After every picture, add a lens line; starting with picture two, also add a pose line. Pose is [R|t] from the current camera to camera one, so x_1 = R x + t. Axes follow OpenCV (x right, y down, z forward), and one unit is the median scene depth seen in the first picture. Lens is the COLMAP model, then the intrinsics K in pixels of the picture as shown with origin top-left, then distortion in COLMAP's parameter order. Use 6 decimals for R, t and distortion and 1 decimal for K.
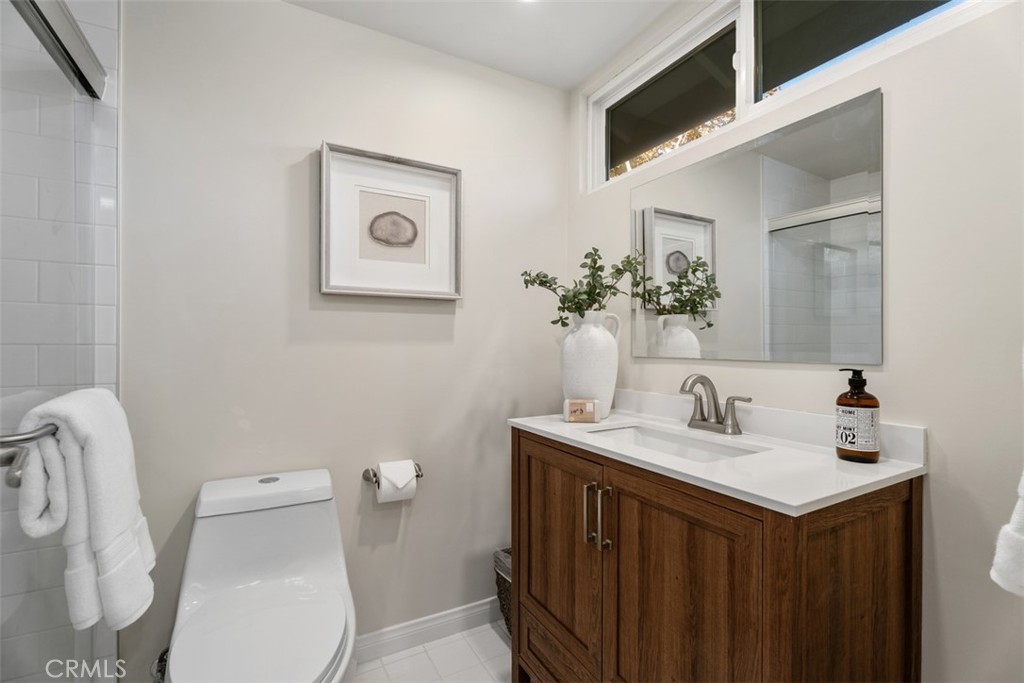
lens RADIAL K [[456.0, 0, 516.1], [0, 456.0, 340.7], [0, 0, 1]] dist [-0.000242, -0.000051]
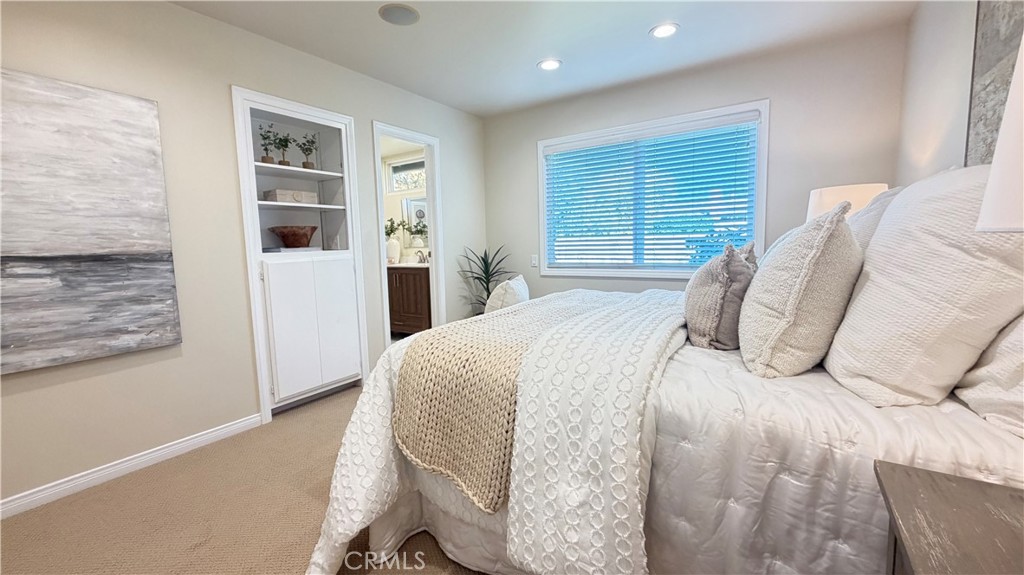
lens RADIAL K [[414.3, 0, 512.0], [0, 414.3, 287.5], [0, 0, 1]] dist [-0.000259, 0.000019]
pose [[0.887640, -0.074323, 0.454501, -0.487879], [0.023504, 0.992917, 0.116464, -0.008047], [-0.459937, -0.092695, 0.883100, -2.261896]]
